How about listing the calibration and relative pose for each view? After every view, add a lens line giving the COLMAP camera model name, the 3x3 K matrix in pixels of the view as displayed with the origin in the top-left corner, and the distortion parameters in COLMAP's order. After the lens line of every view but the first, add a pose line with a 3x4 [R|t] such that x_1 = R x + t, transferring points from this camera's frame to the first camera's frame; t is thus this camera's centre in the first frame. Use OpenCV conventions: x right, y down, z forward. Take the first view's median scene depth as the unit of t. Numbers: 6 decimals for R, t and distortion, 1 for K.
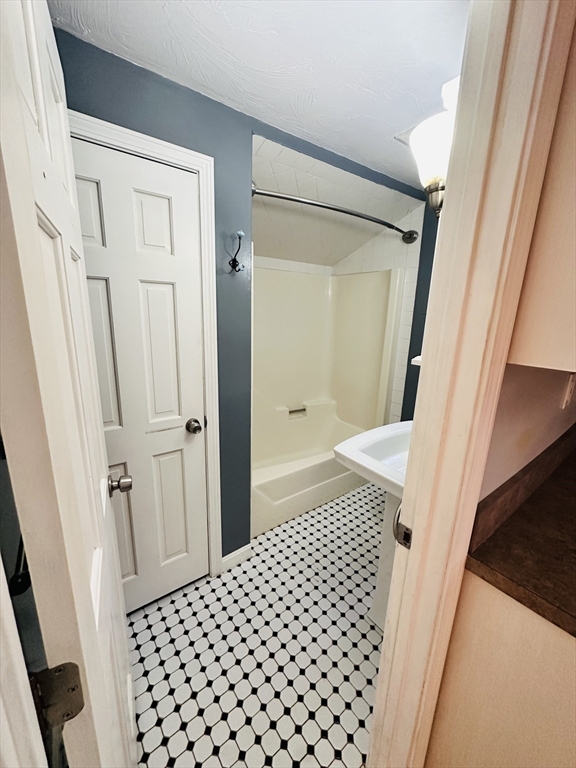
lens RADIAL K [[307.7, 0, 288.0], [0, 307.7, 384.0], [0, 0, 1]] dist [-0.001350, -0.000203]
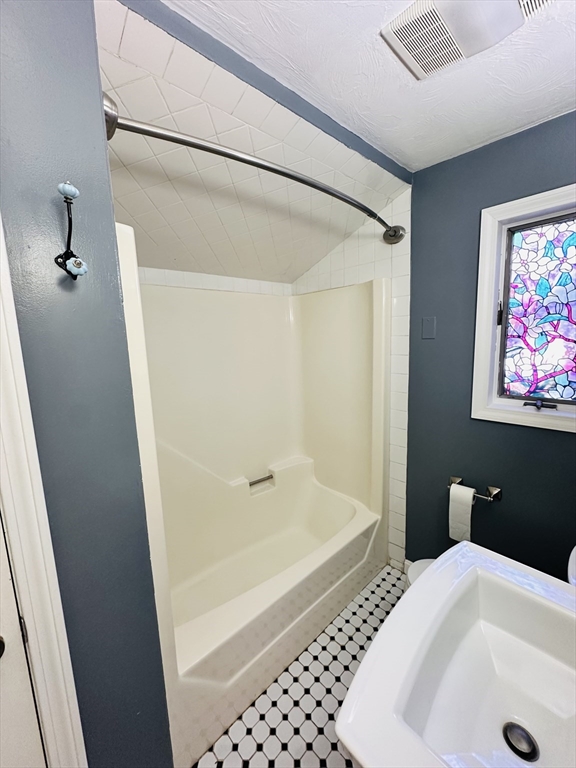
lens RADIAL K [[307.7, 0, 288.0], [0, 307.7, 384.0], [0, 0, 1]] dist [-0.001350, -0.000203]
pose [[0.991777, -0.080922, 0.099149, 0.043659], [0.088791, 0.993015, -0.077699, -0.084770], [-0.092169, 0.085864, 0.992034, 0.294319]]
